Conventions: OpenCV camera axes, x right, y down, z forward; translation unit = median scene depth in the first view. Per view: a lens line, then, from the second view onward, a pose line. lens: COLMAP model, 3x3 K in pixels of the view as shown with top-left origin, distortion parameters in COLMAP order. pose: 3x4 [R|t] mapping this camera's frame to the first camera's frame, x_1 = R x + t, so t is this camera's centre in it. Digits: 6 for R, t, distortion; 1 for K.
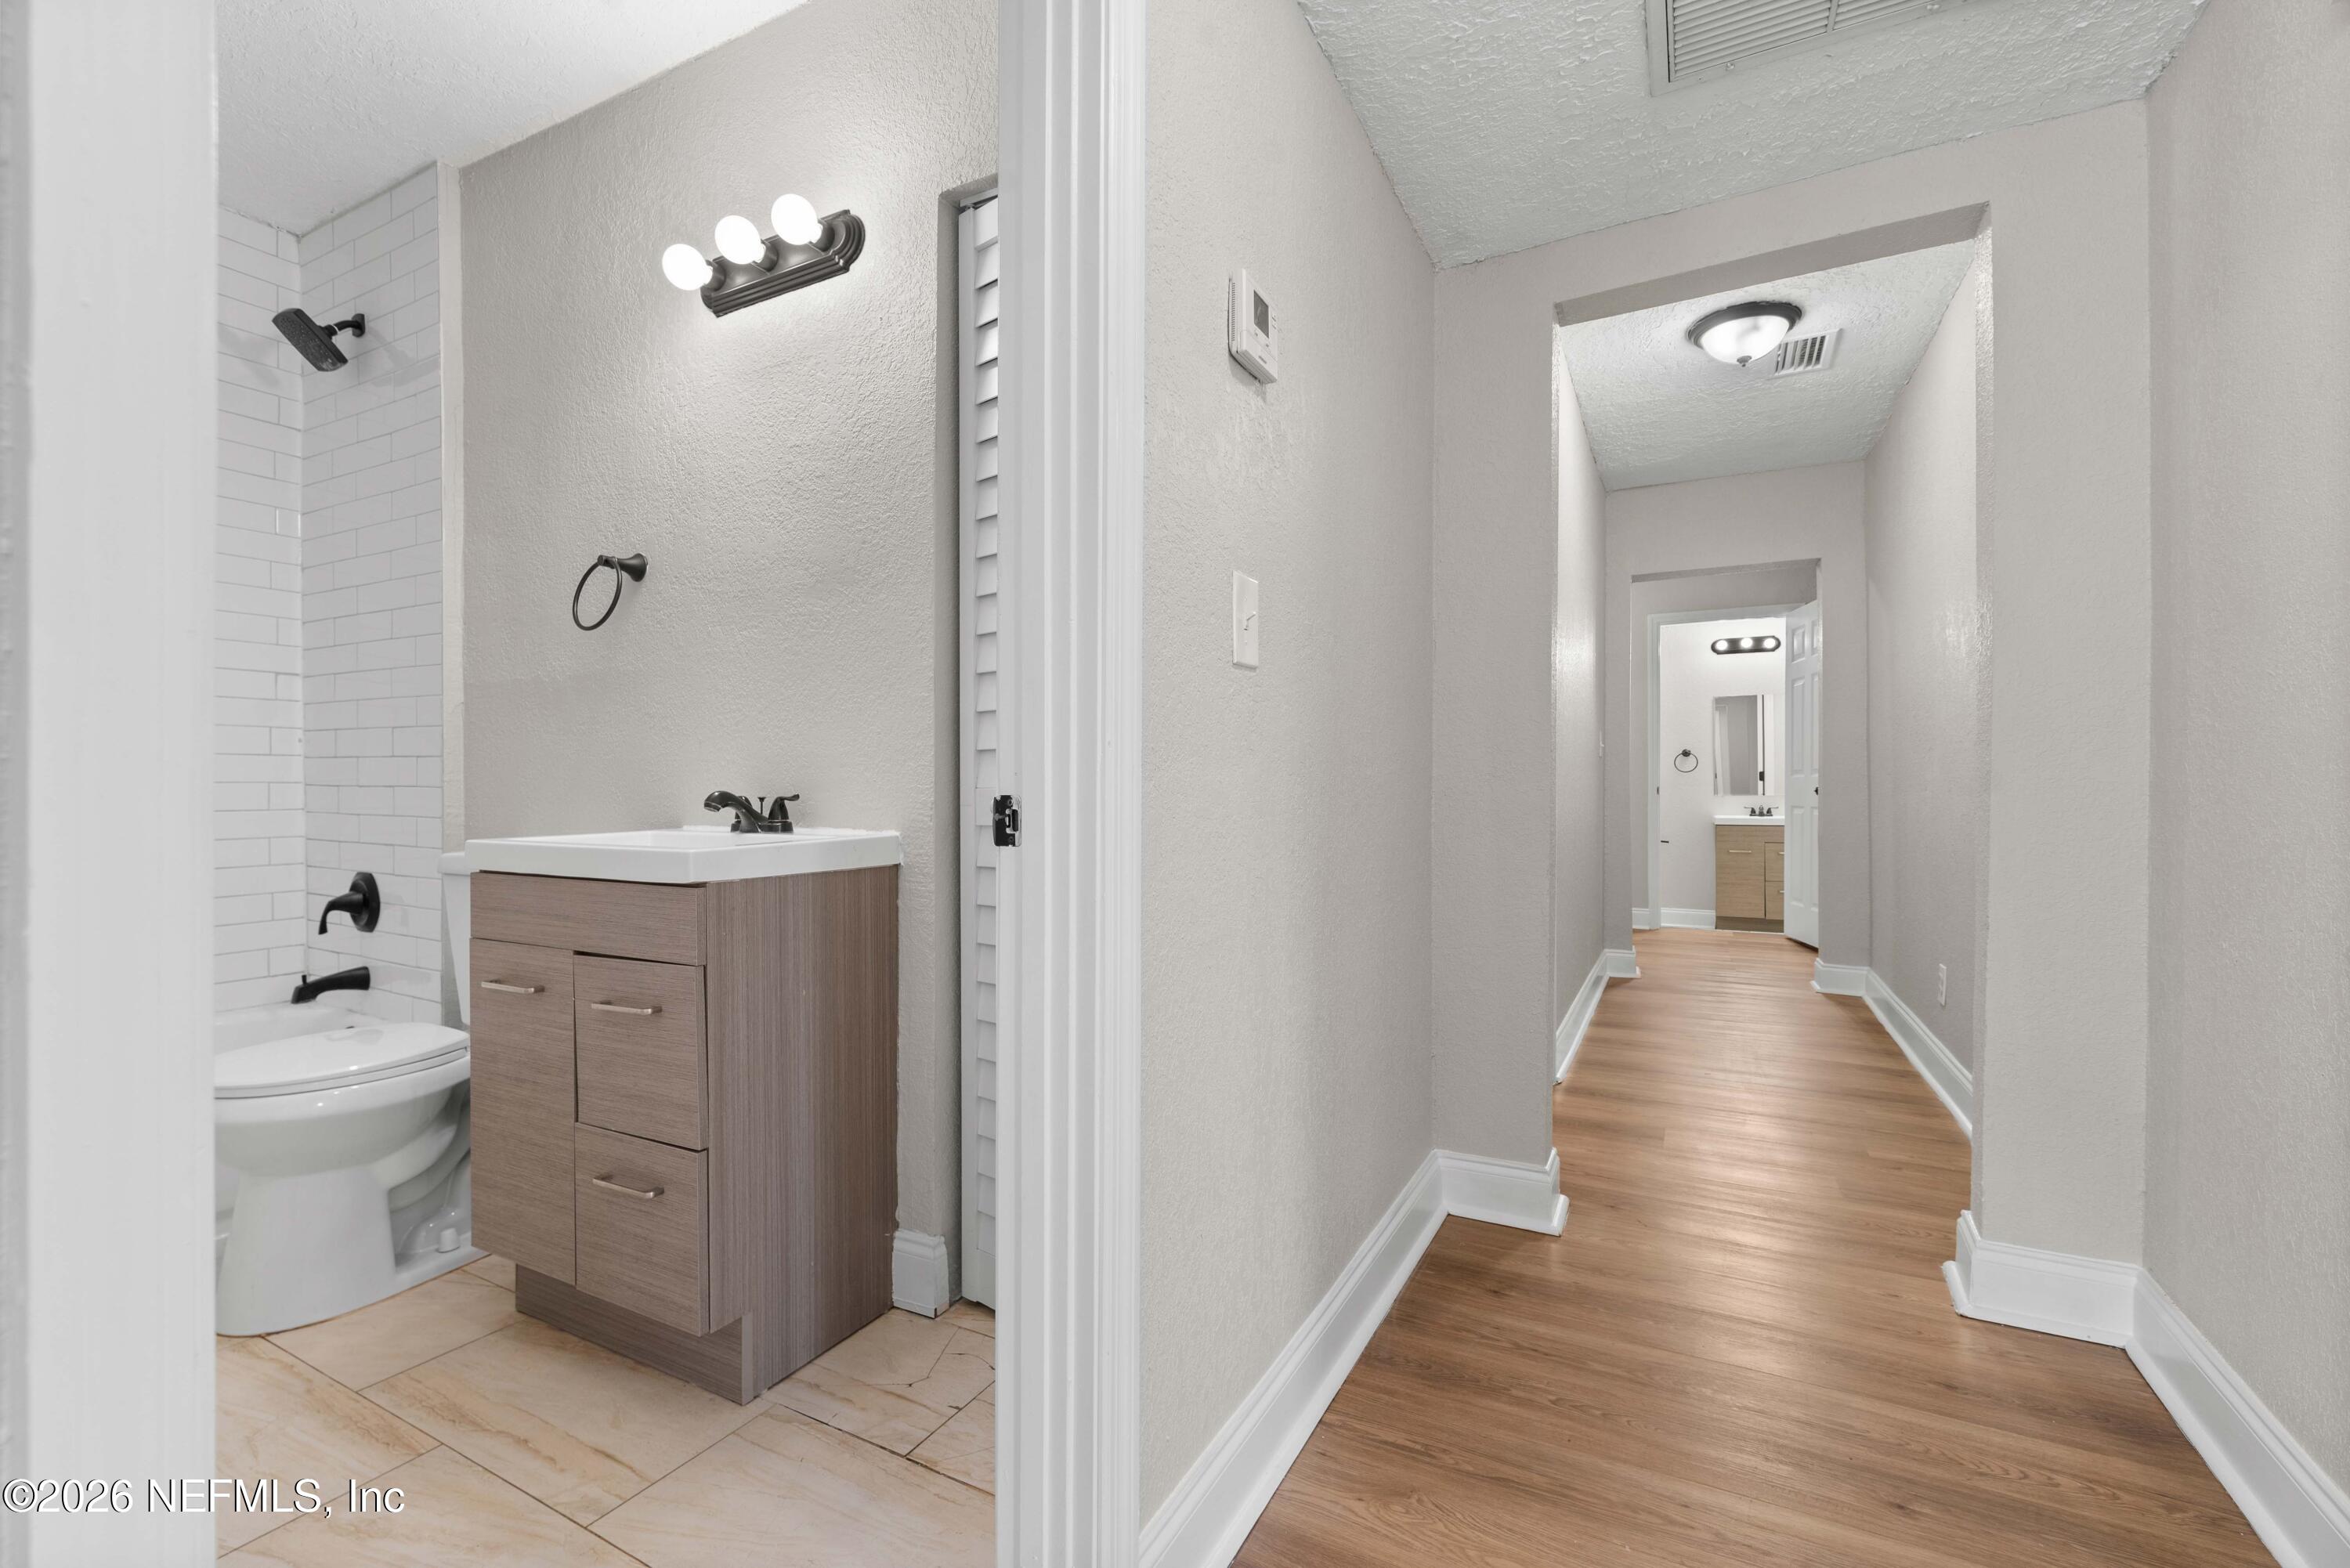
lens RADIAL K [[1006.4, 0, 1175.8], [0, 1006.4, 794.3], [0, 0, 1]] dist [0.001278, -0.001278]
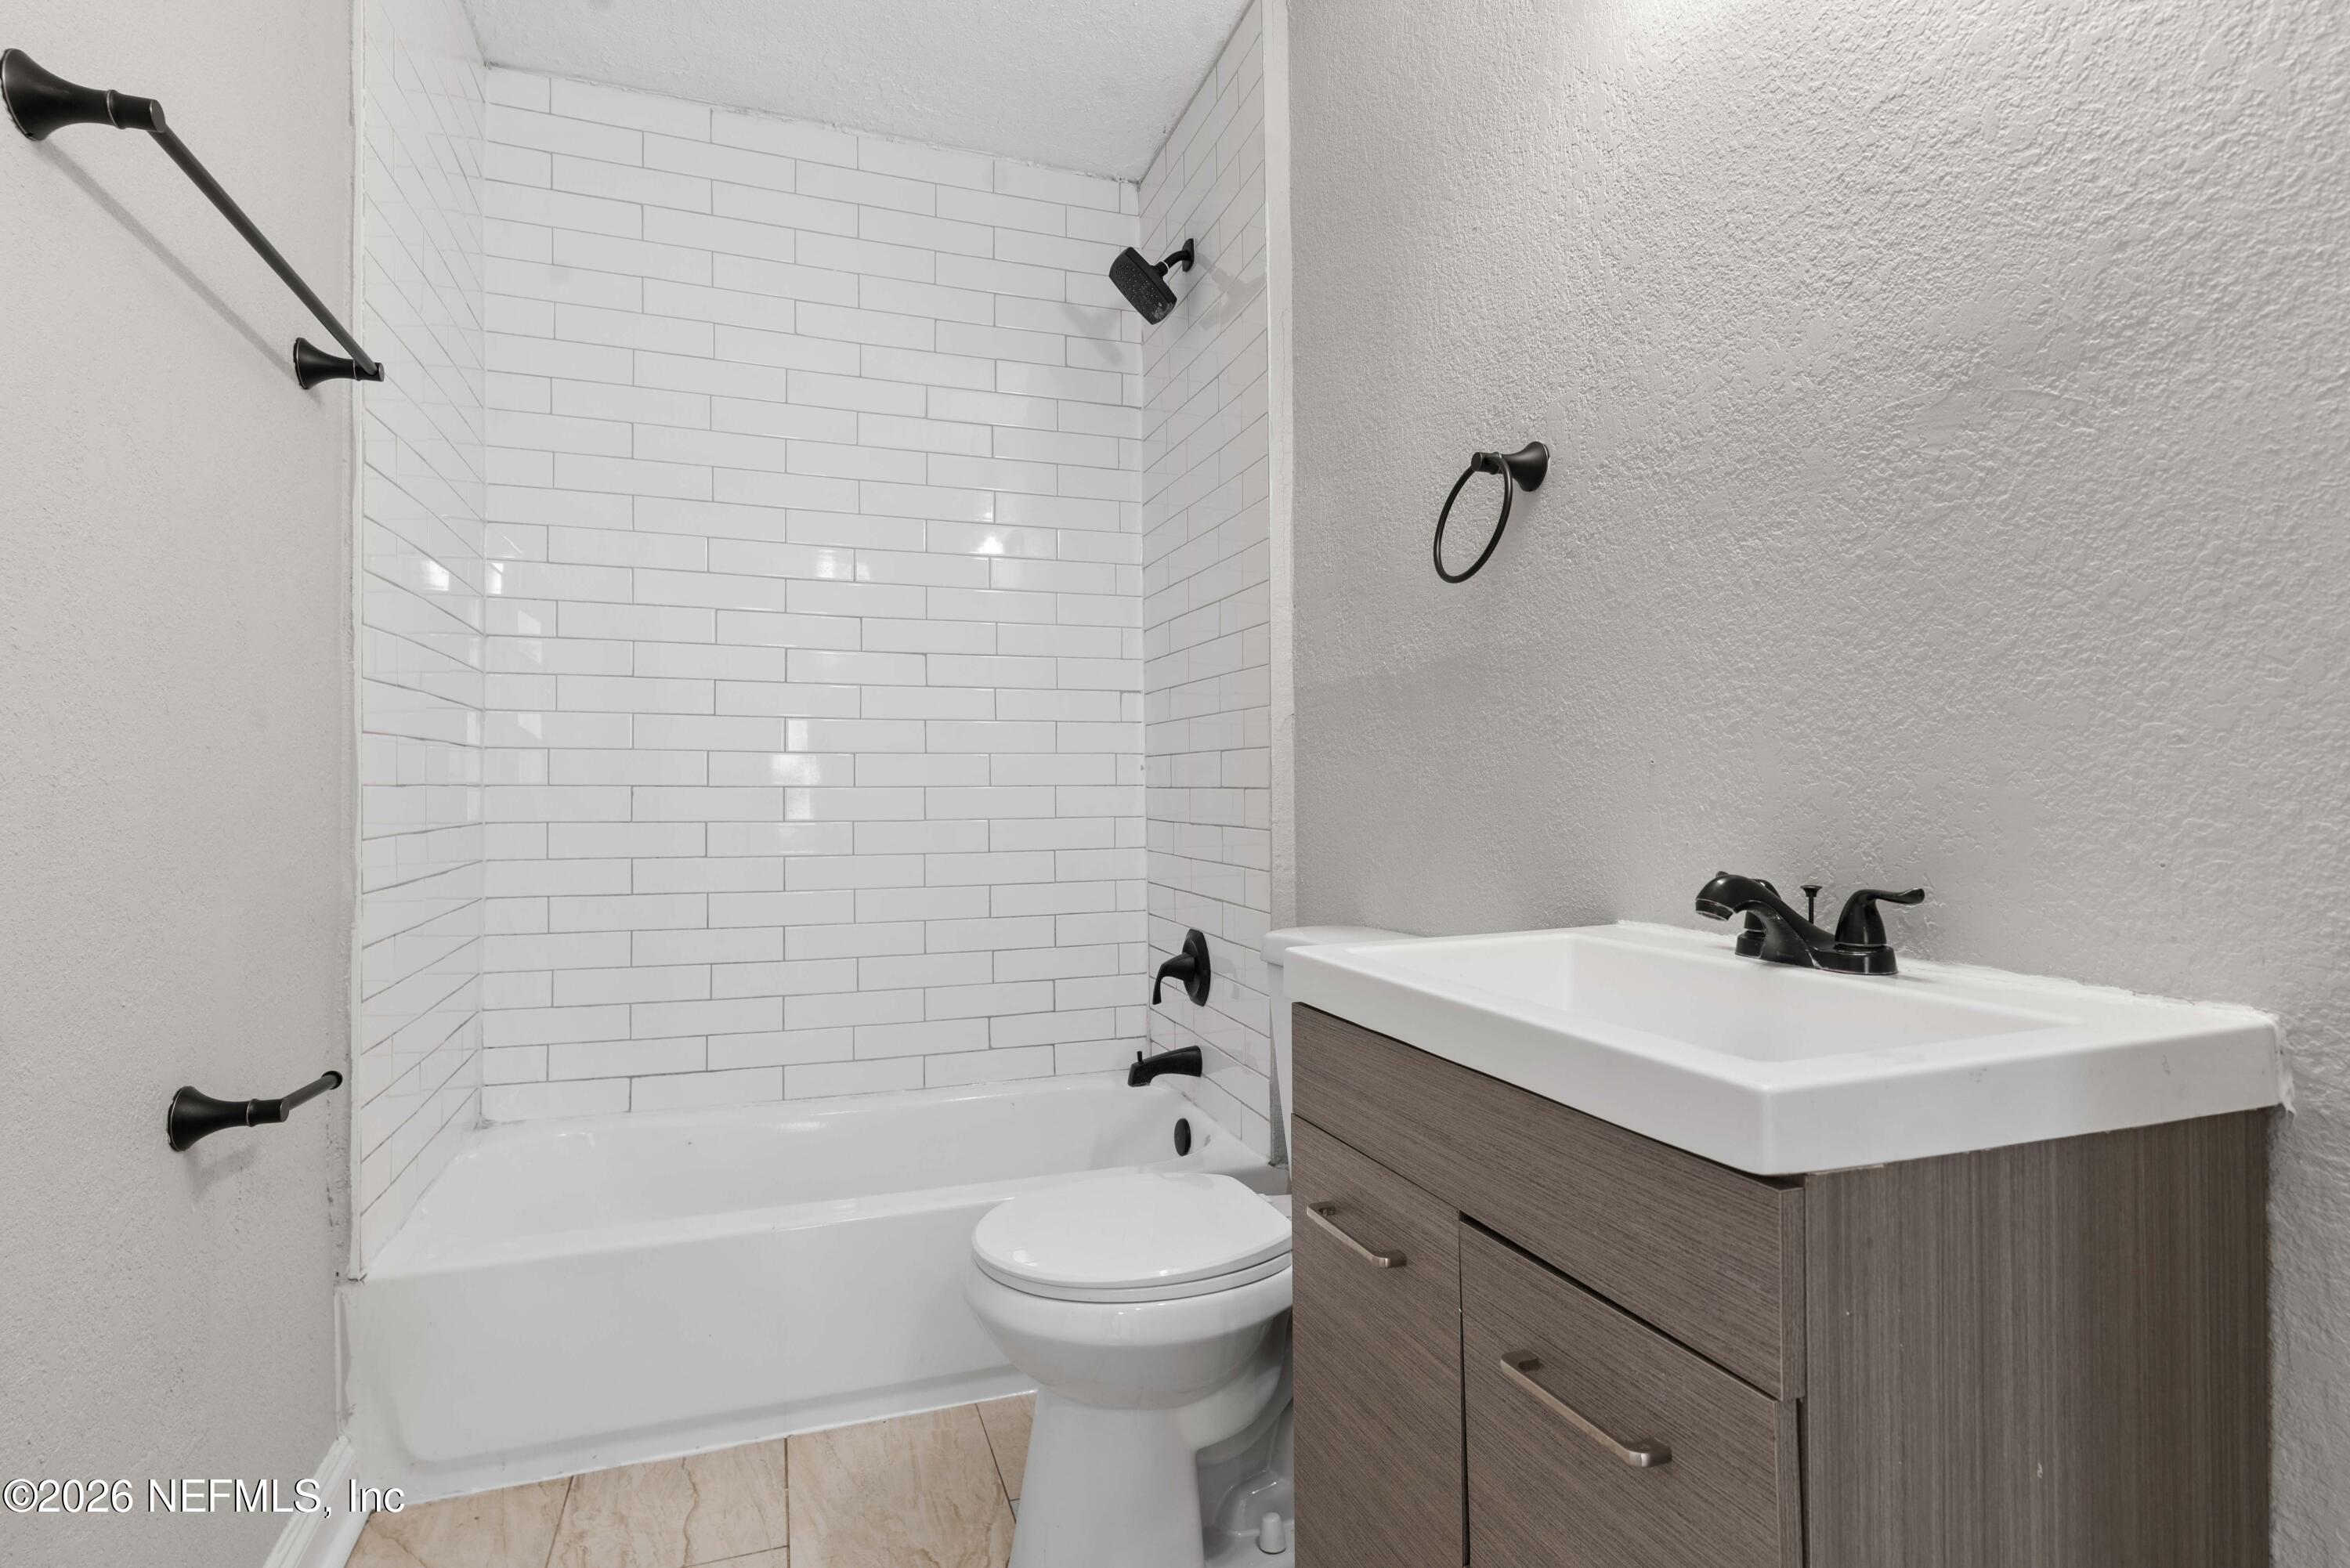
lens RADIAL K [[1123.9, 0, 1169.2], [0, 1123.9, 787.8], [0, 0, 1]] dist [0.002215, 0.000824]
pose [[0.737373, -0.007284, -0.675446, -0.255962], [0.001513, 0.999957, -0.009132, -0.034739], [0.675484, 0.005712, 0.737353, 0.386414]]
